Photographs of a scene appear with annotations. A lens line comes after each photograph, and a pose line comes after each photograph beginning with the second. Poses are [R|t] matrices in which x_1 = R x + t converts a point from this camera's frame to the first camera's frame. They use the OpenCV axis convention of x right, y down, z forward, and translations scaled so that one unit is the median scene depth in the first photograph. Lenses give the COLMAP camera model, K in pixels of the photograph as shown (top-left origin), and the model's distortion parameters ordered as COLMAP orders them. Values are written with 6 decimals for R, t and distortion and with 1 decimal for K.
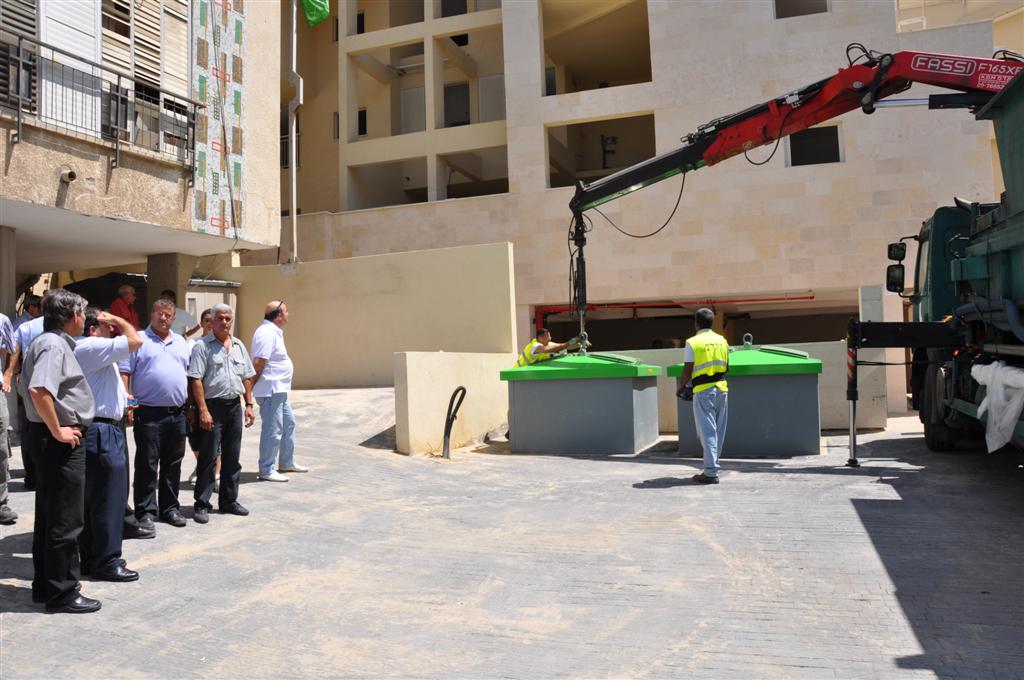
lens RADIAL K [[800.9, 0, 512.0], [0, 800.9, 340.0], [0, 0, 1]] dist [-0.162786, 0.127283]
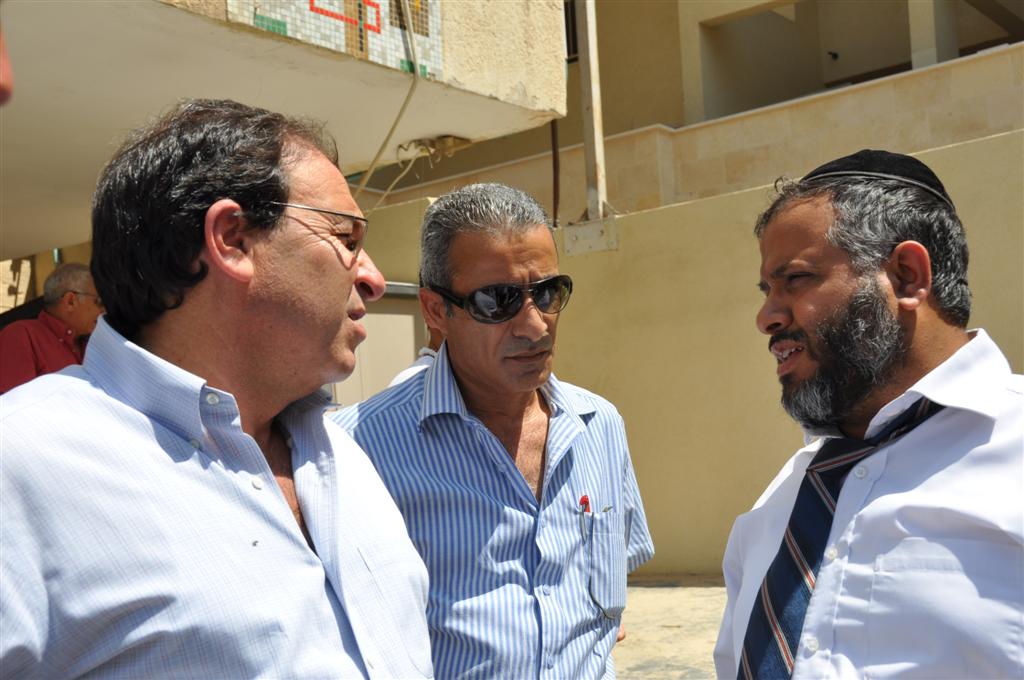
lens RADIAL K [[1366.4, 0, 511.4], [0, 1366.4, 358.1], [0, 0, 1]] dist [0.109520, 0.098031]
pose [[0.950407, -0.048979, -0.307128, -0.182353], [0.032458, 0.997749, -0.058675, -0.000546], [0.309311, 0.045797, 0.949858, 0.580175]]
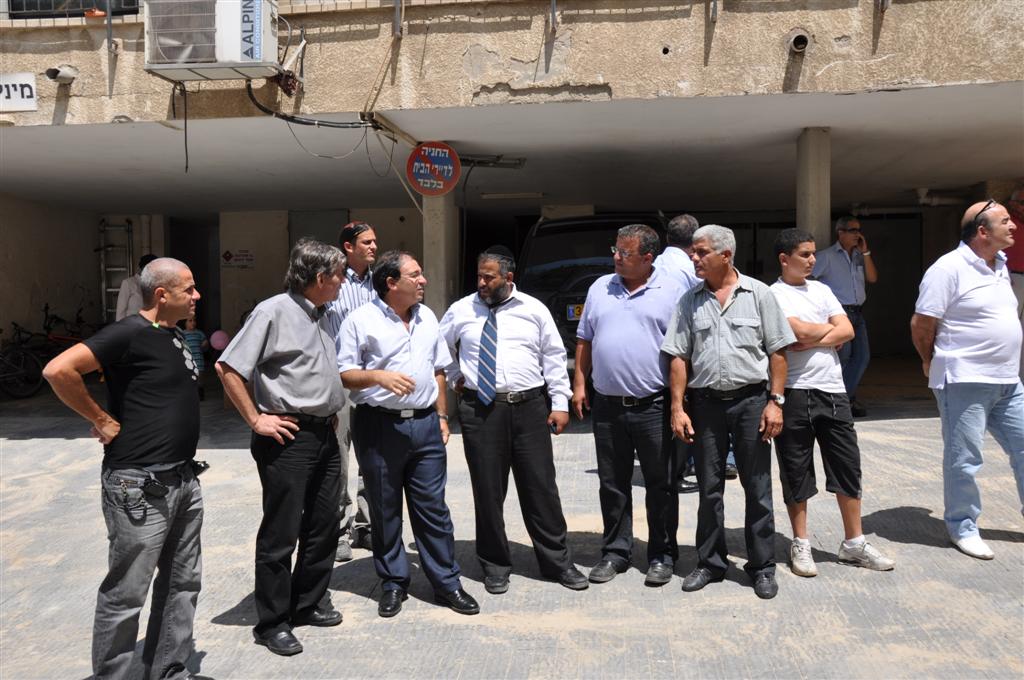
lens RADIAL K [[1003.5, 0, 512.0], [0, 1003.5, 340.0], [0, 0, 1]] dist [-0.077311, 0.222588]
pose [[0.246037, 0.044165, -0.968254, 0.186065], [0.033044, 0.997998, 0.053918, -0.003740], [0.968697, -0.045261, 0.244086, 0.409409]]
